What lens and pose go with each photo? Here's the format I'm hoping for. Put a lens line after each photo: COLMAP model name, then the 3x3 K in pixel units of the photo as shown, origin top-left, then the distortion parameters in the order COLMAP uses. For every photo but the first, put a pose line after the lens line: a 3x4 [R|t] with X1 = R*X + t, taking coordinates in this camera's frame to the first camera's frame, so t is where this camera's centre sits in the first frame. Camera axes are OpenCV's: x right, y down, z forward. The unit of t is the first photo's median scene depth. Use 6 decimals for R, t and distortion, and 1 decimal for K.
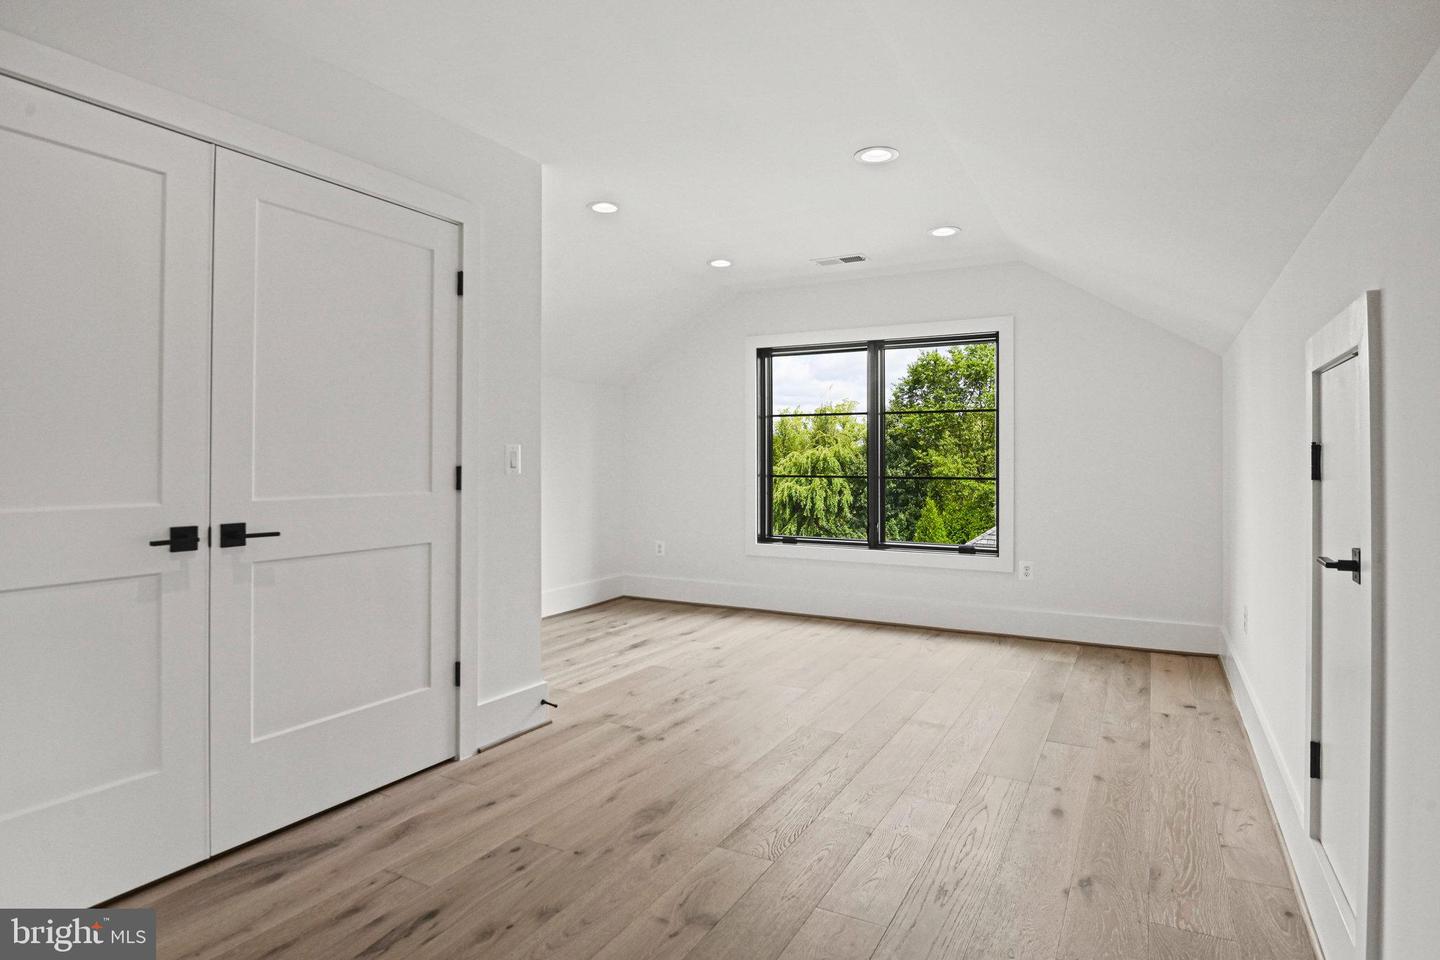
lens RADIAL K [[781.5, 0, 720.0], [0, 781.5, 470.9], [0, 0, 1]] dist [-0.015625, -0.002465]
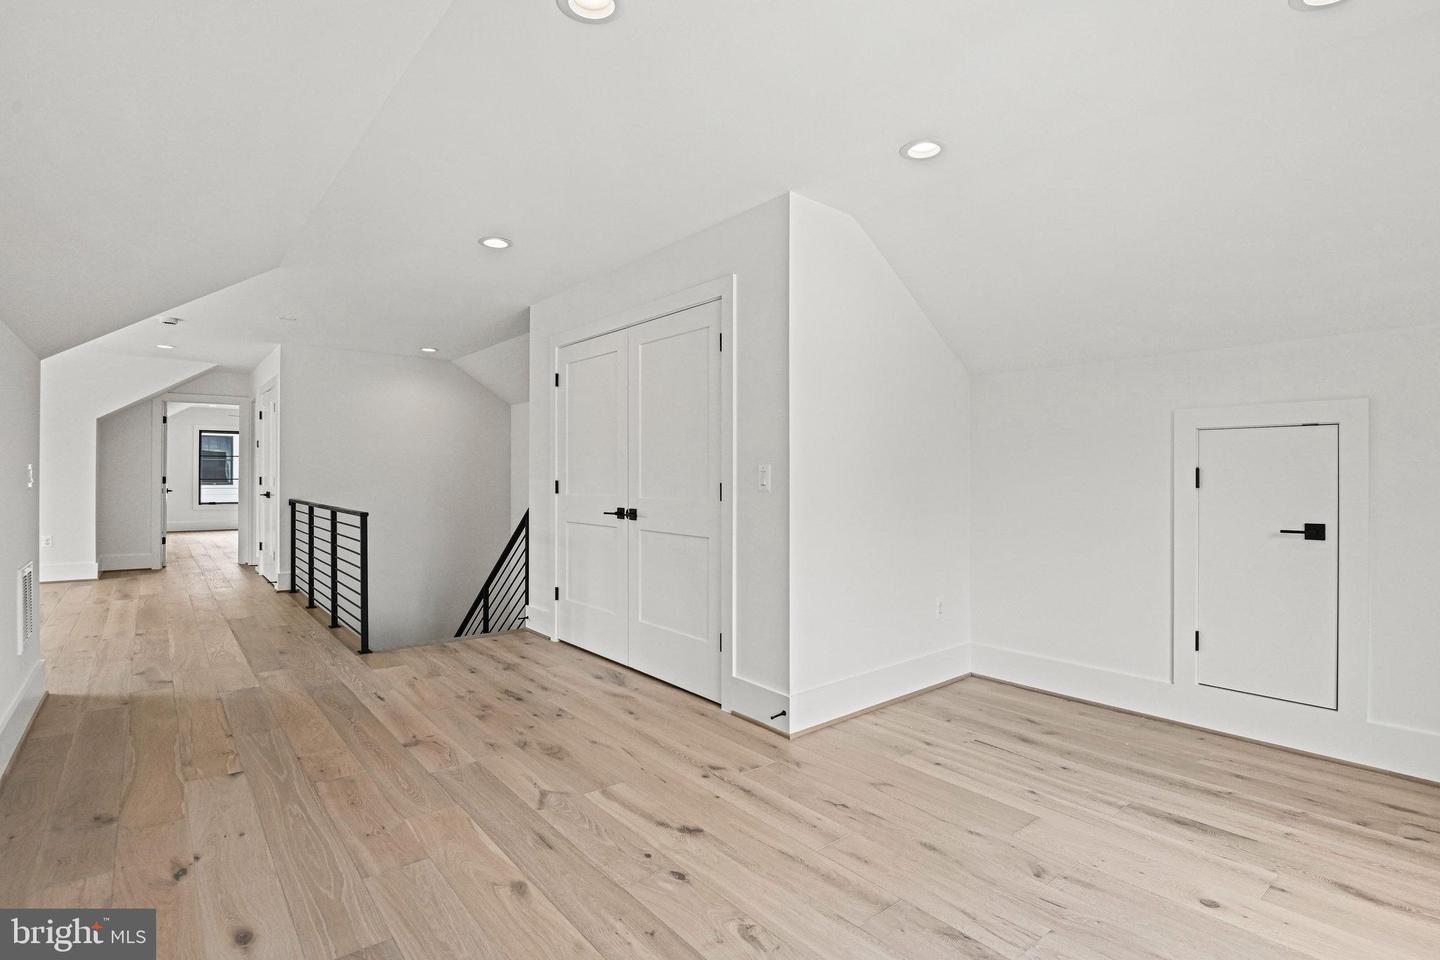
lens RADIAL K [[725.7, 0, 718.2], [0, 725.7, 473.6], [0, 0, 1]] dist [0.006100, 0.000771]
pose [[-0.391595, 0.001927, -0.920136, 1.031114], [-0.009253, 0.999939, 0.006032, -0.037907], [0.920091, 0.010876, -0.391554, 1.928594]]
